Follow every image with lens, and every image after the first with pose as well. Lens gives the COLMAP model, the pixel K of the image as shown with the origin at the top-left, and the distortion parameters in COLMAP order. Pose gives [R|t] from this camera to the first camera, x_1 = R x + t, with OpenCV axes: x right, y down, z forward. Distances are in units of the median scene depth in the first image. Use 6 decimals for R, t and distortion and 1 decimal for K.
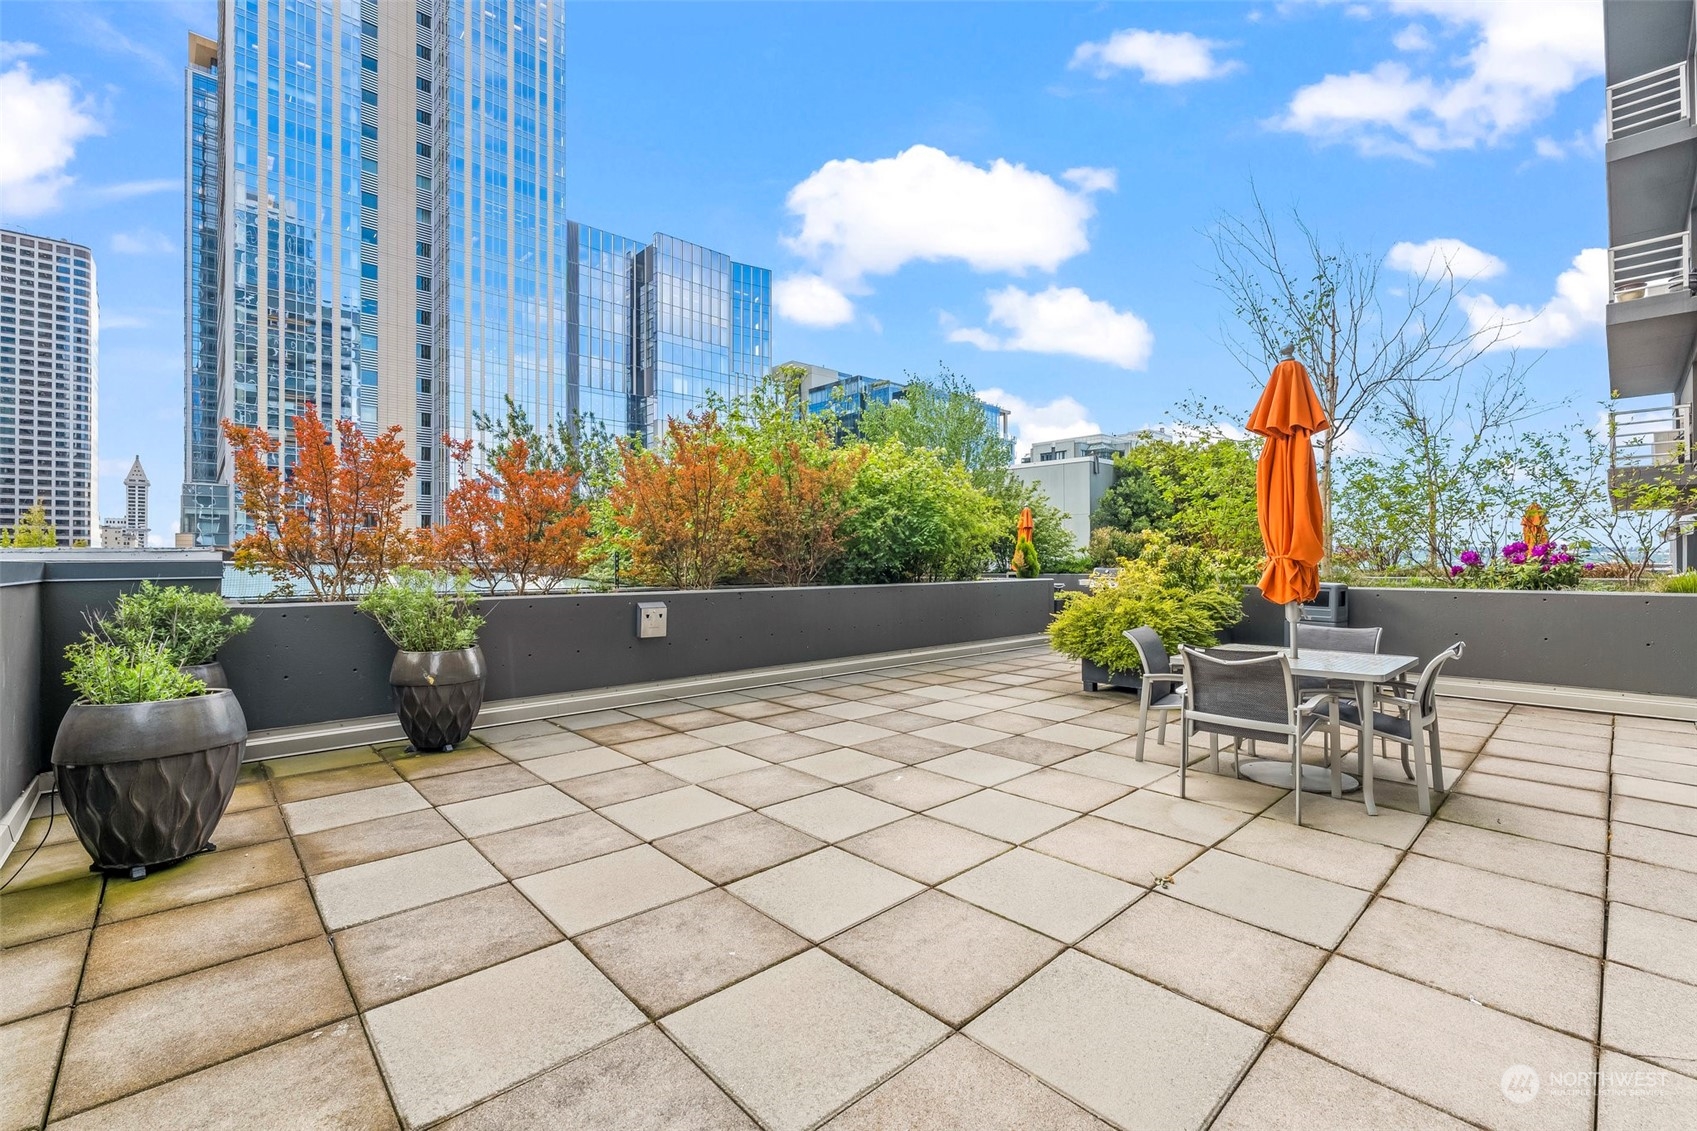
lens RADIAL K [[699.4, 0, 848.6], [0, 699.4, 555.7], [0, 0, 1]] dist [-0.001883, -0.000837]
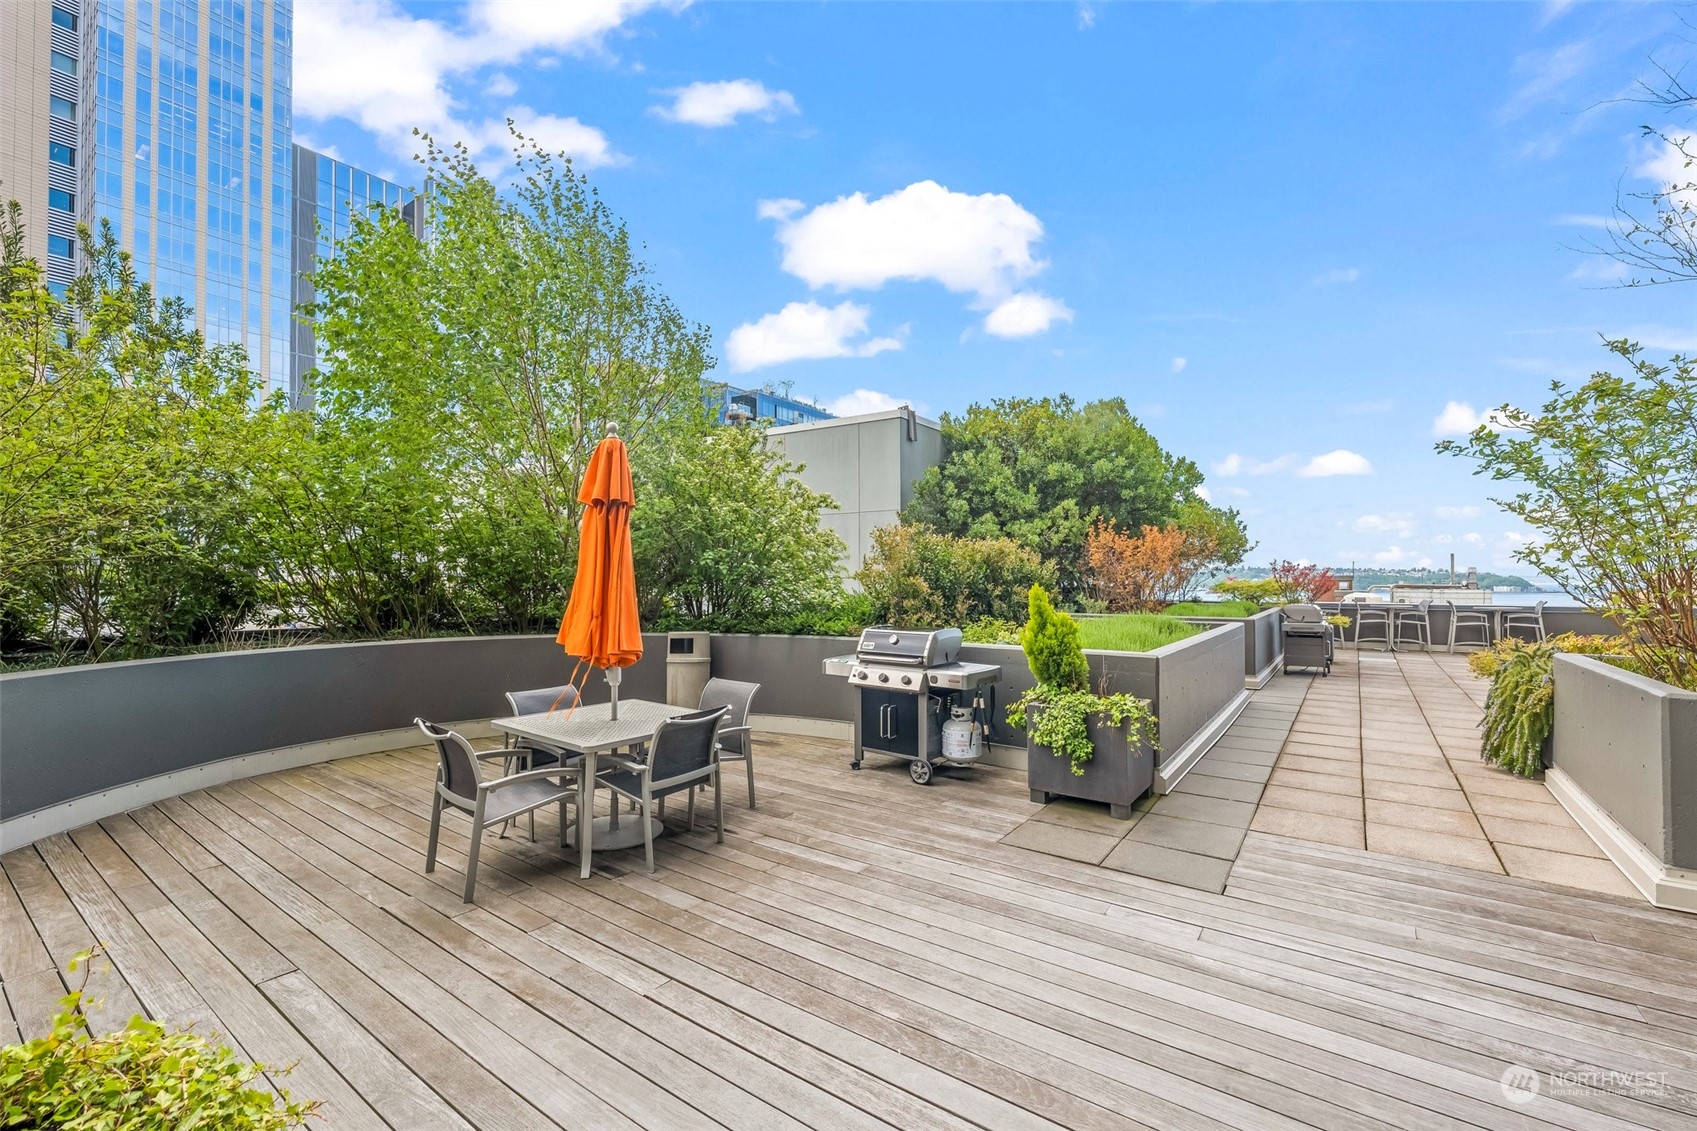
lens RADIAL K [[699.4, 0, 862.8], [0, 699.4, 561.5], [0, 0, 1]] dist [-0.001883, -0.000837]
pose [[0.975571, 0.006157, 0.219596, 0.197437], [-0.002046, 0.999818, -0.018942, -0.007396], [-0.219673, 0.018031, 0.975407, 0.468884]]
